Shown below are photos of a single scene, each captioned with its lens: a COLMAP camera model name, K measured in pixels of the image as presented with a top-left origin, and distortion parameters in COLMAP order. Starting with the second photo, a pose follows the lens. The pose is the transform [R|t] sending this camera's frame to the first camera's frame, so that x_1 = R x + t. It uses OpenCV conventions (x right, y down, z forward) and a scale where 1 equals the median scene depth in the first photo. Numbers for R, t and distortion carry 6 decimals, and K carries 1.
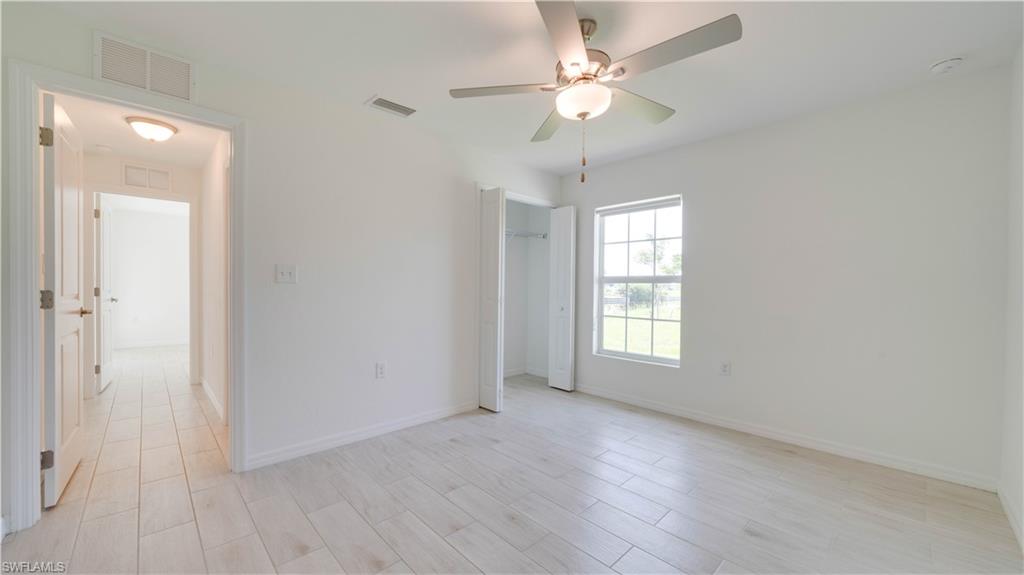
lens RADIAL K [[392.5, 0, 507.6], [0, 392.5, 291.8], [0, 0, 1]] dist [0.000690, 0.000051]
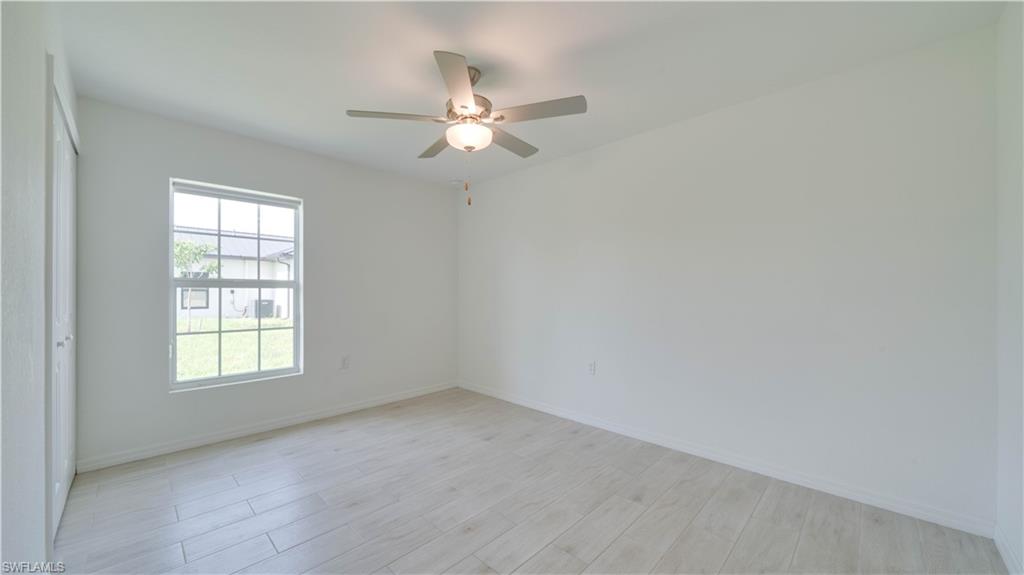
lens RADIAL K [[370.2, 0, 503.7], [0, 370.2, 295.0], [0, 0, 1]] dist [-0.000315, -0.000027]
pose [[-0.030366, -0.018292, 0.999371, -0.511299], [0.010842, 0.999768, 0.018629, -0.017816], [-0.999480, 0.011401, -0.030161, 0.521586]]
